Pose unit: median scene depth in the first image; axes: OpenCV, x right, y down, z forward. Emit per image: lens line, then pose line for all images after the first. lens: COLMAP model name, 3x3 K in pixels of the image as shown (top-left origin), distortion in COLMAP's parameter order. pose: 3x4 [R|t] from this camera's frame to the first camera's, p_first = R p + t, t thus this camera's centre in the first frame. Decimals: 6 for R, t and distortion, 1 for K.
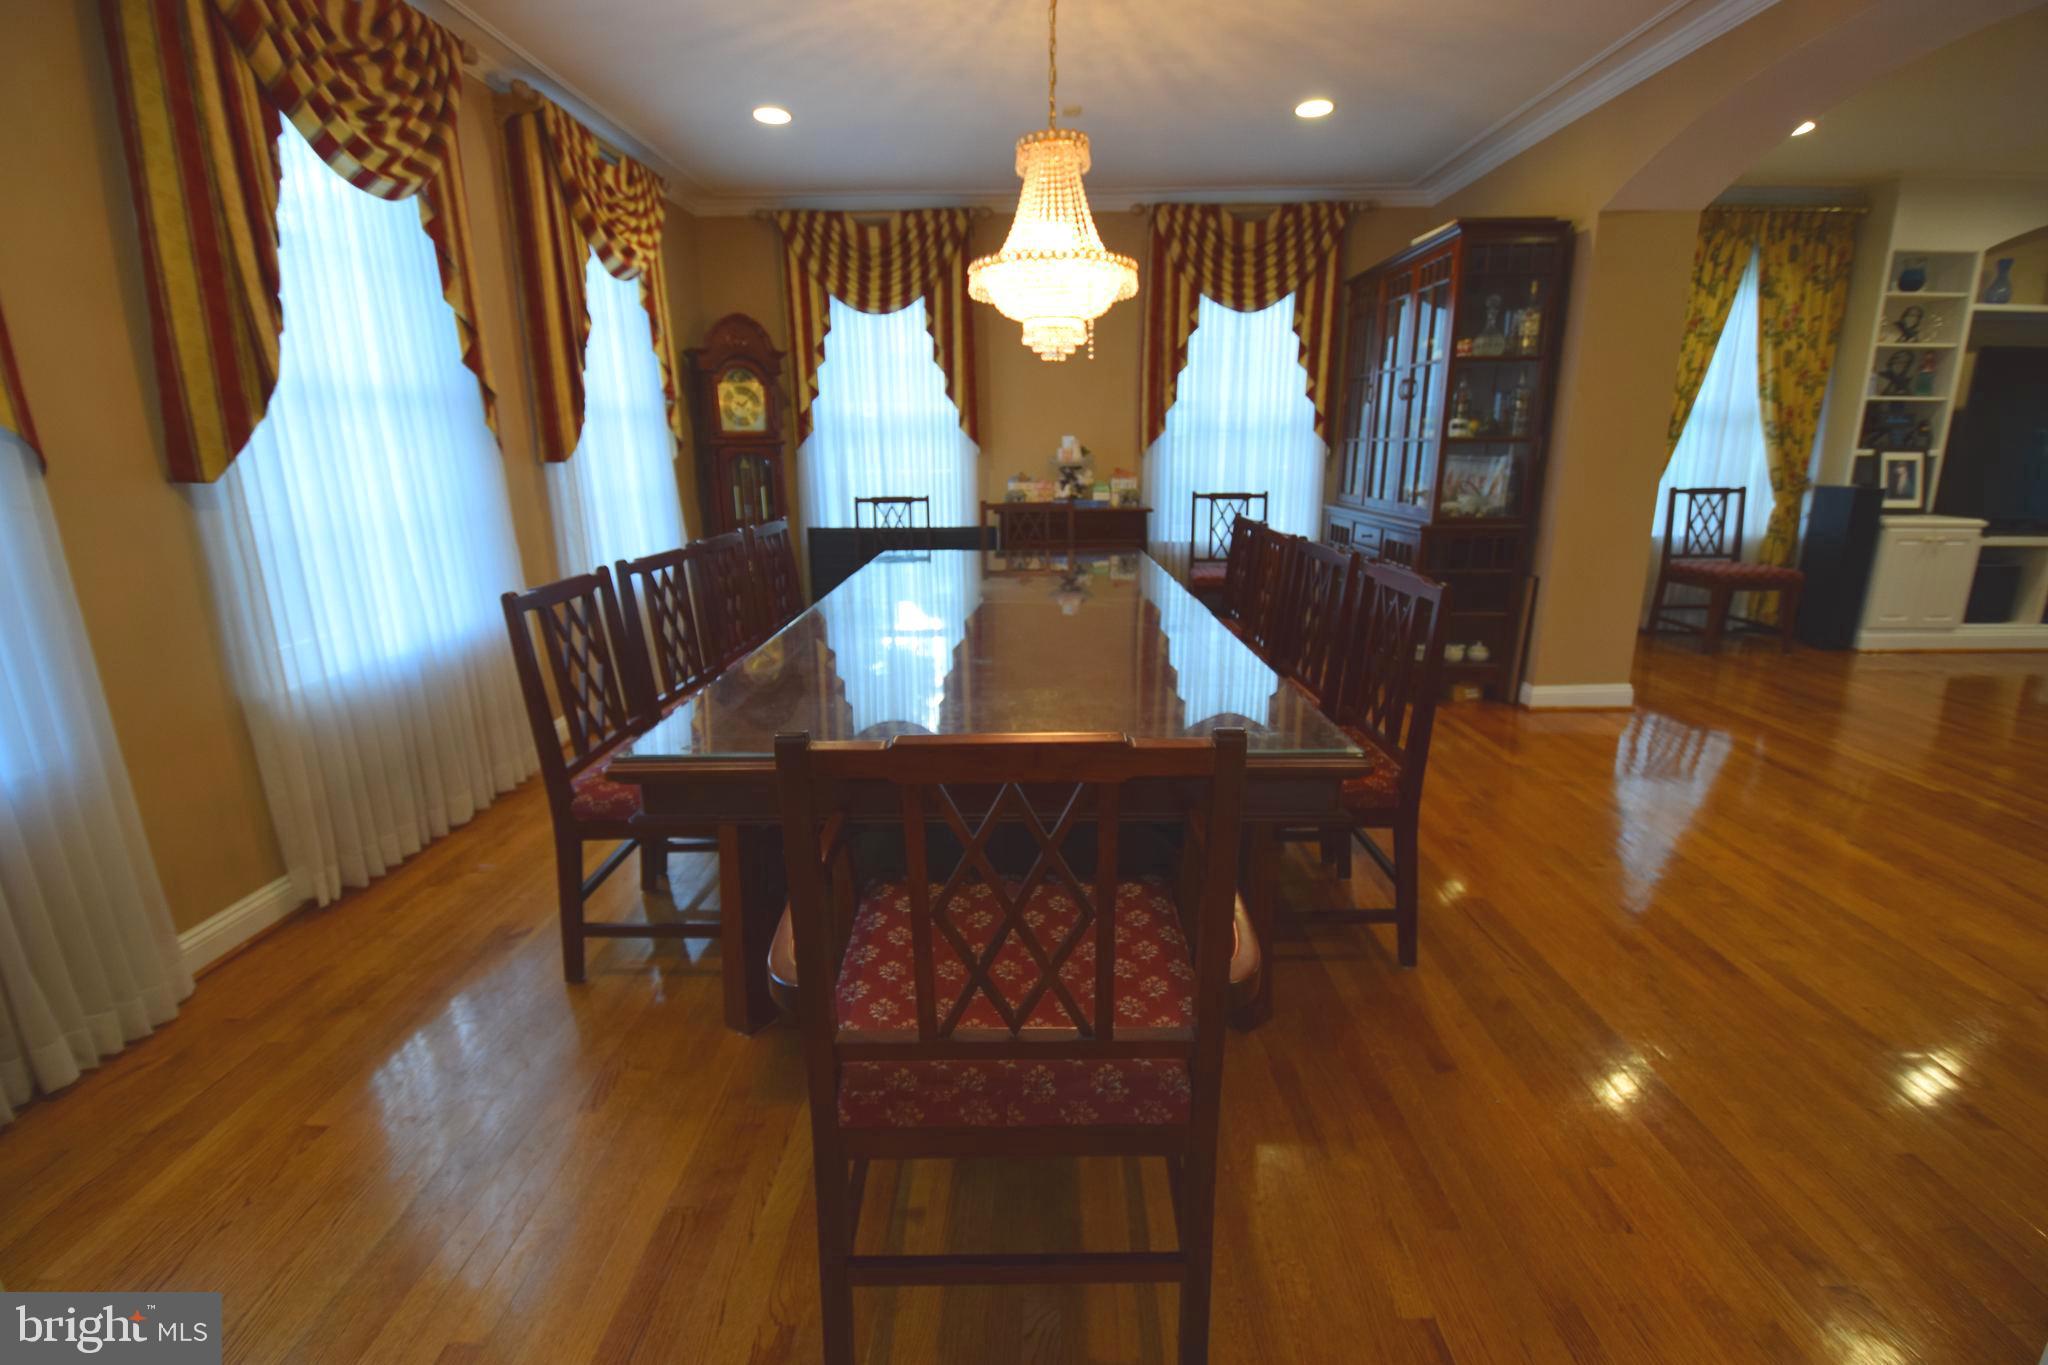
lens RADIAL K [[895.6, 0, 1028.5], [0, 895.6, 673.7], [0, 0, 1]] dist [0.019081, -0.023202]
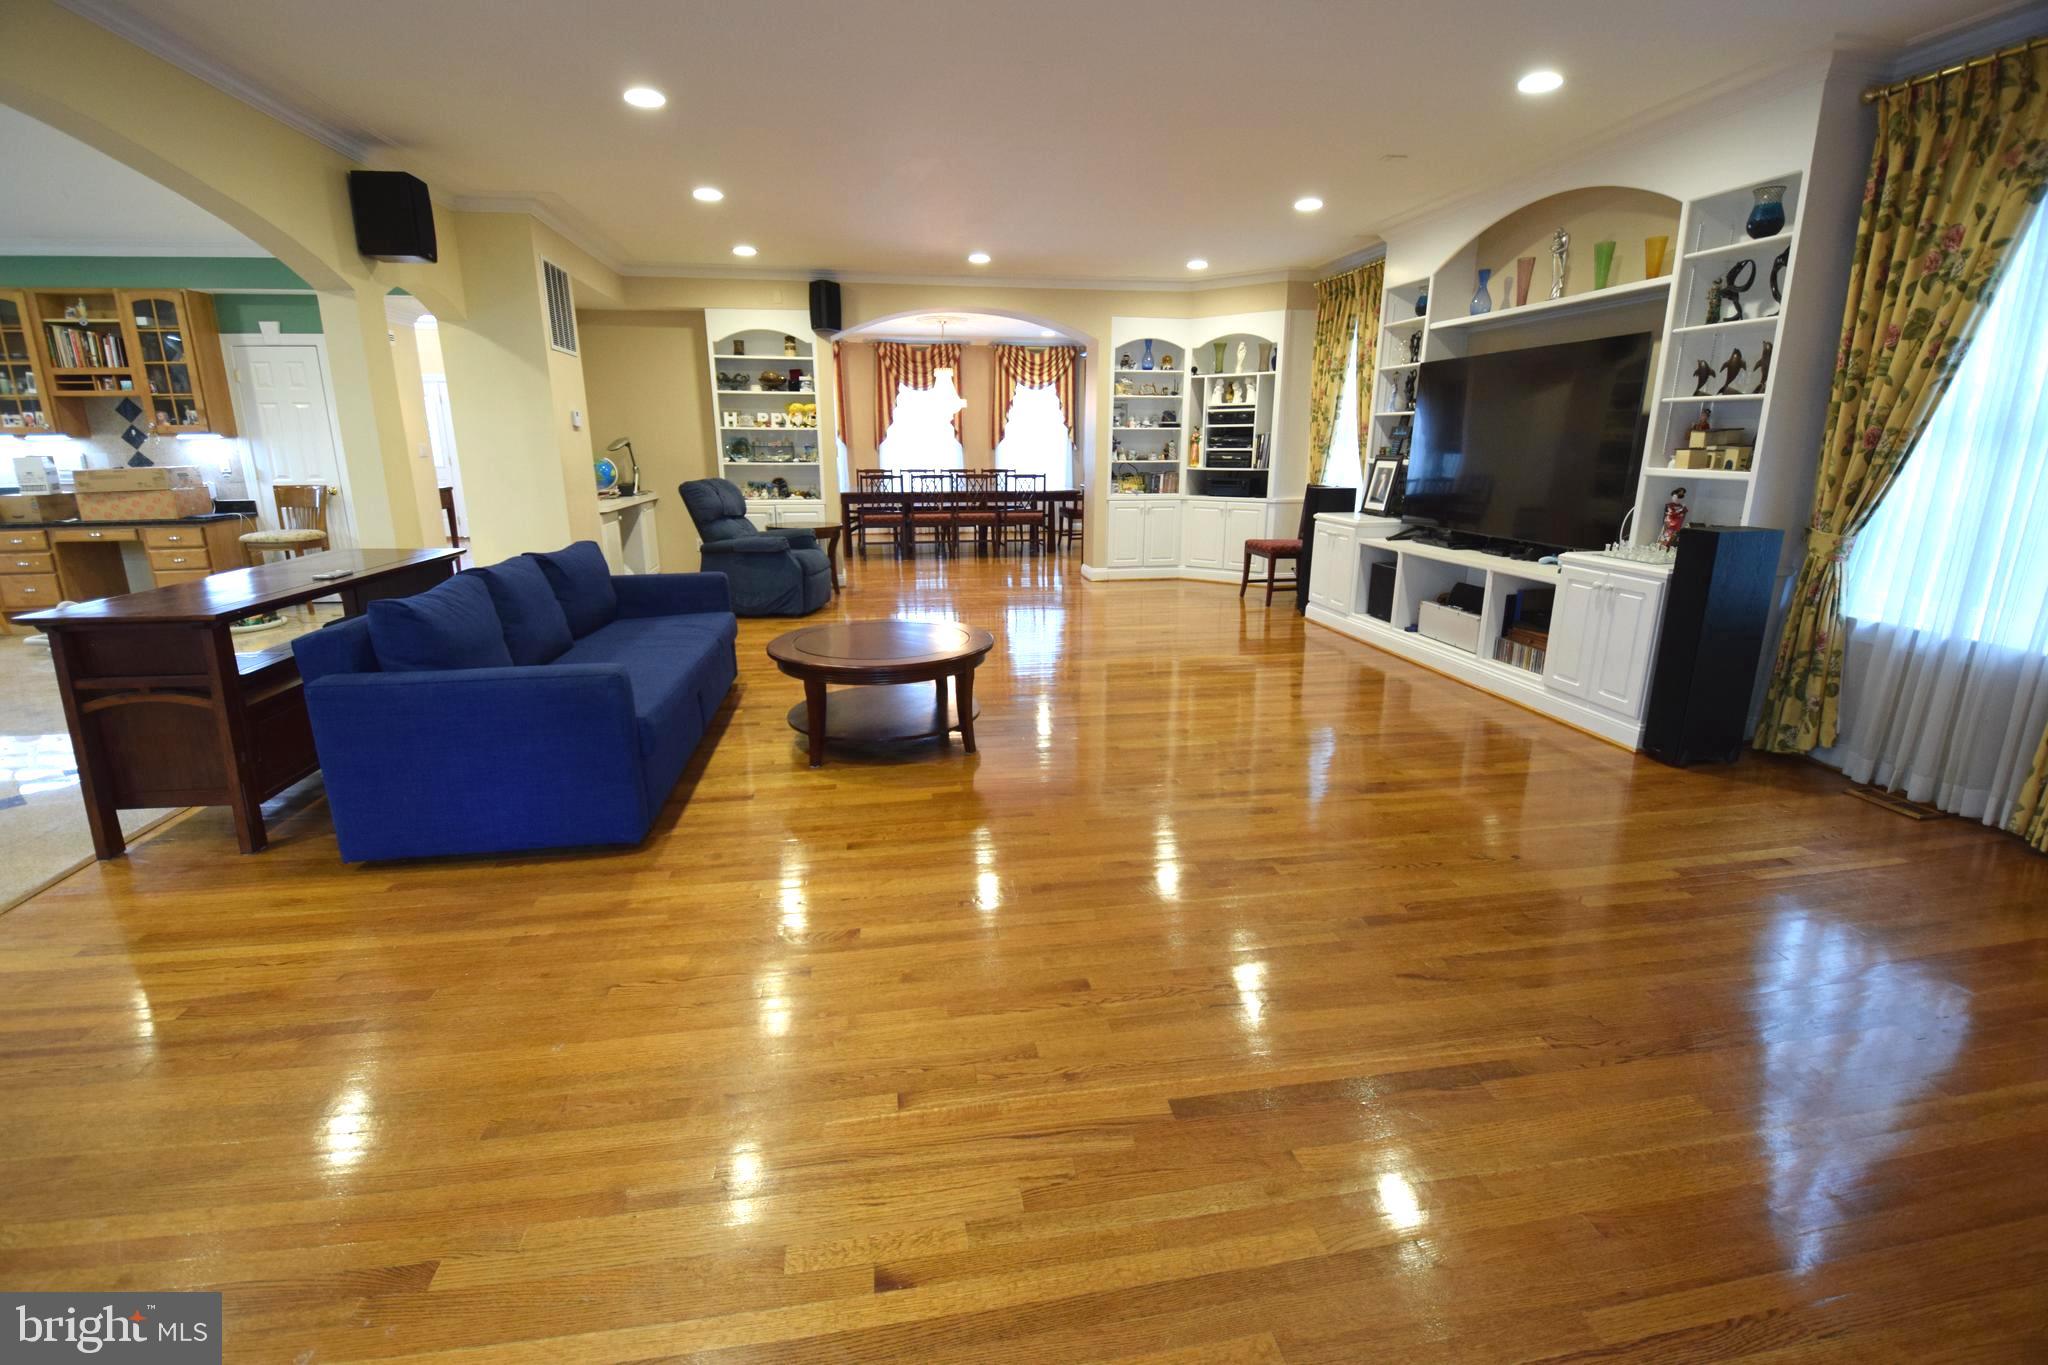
lens RADIAL K [[895.6, 0, 1028.5], [0, 895.6, 673.7], [0, 0, 1]] dist [0.019081, -0.023202]
pose [[0.174781, 0.252638, -0.951644, 2.063193], [-0.259903, 0.944079, 0.202895, -0.105683], [0.949685, 0.211873, 0.230669, 0.359716]]
